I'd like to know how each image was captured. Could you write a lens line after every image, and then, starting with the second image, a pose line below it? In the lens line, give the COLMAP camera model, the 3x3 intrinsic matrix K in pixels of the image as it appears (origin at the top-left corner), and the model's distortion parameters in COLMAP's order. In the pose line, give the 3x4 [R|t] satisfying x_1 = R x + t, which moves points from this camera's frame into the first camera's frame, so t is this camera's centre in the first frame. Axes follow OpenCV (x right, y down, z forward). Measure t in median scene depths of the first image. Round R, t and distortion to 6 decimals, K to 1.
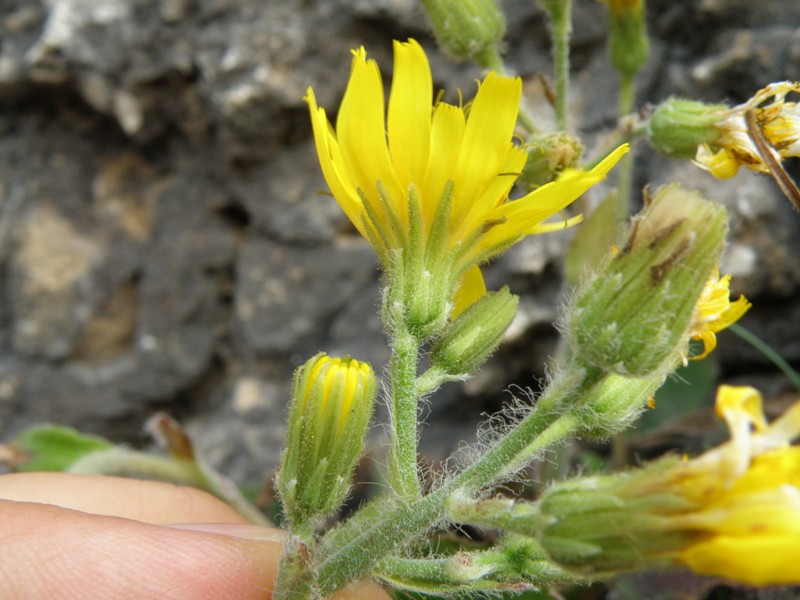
lens RADIAL K [[1299.5, 0, 409.2], [0, 1299.5, 322.9], [0, 0, 1]] dist [0.092393, 0.000000]
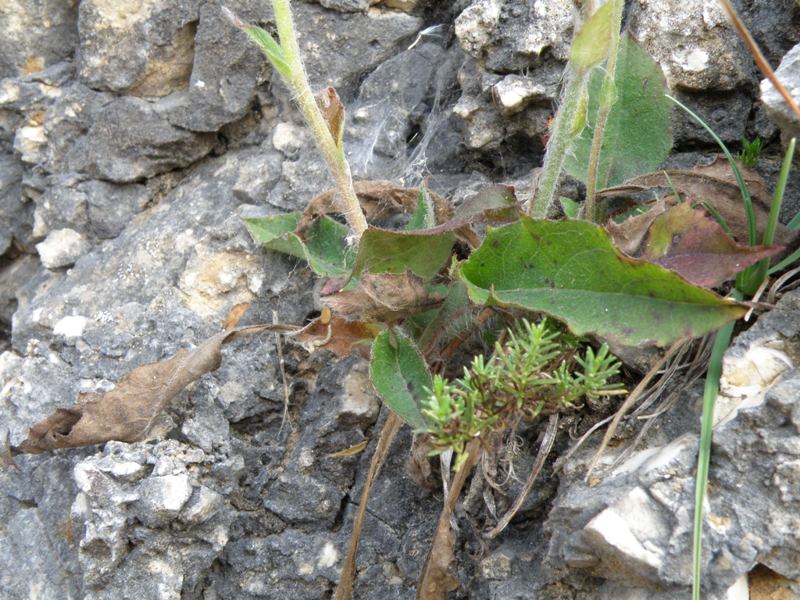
lens RADIAL K [[1299.5, 0, 420.2], [0, 1299.5, 327.4], [0, 0, 1]] dist [0.092393, 0.000000]
pose [[0.994594, 0.080256, 0.065889, -0.064137], [-0.090514, 0.981042, 0.171359, 0.011277], [-0.050888, -0.176396, 0.983003, -0.233073]]
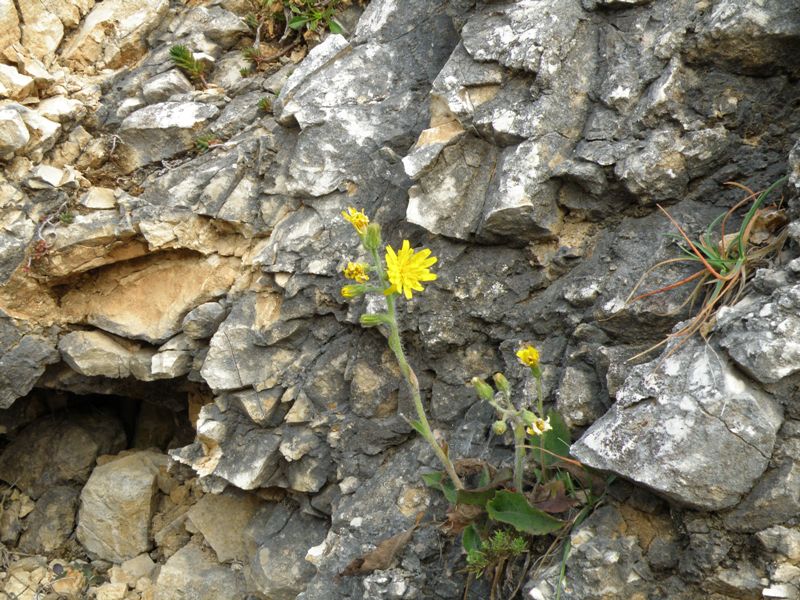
lens RADIAL K [[1299.5, 0, 400.1], [0, 1299.5, 299.2], [0, 0, 1]] dist [0.092393, 0.000000]
pose [[0.990574, -0.003338, -0.136937, 0.196692], [0.015732, 0.995860, 0.089527, -0.513496], [0.136072, -0.090838, 0.986526, -1.869876]]
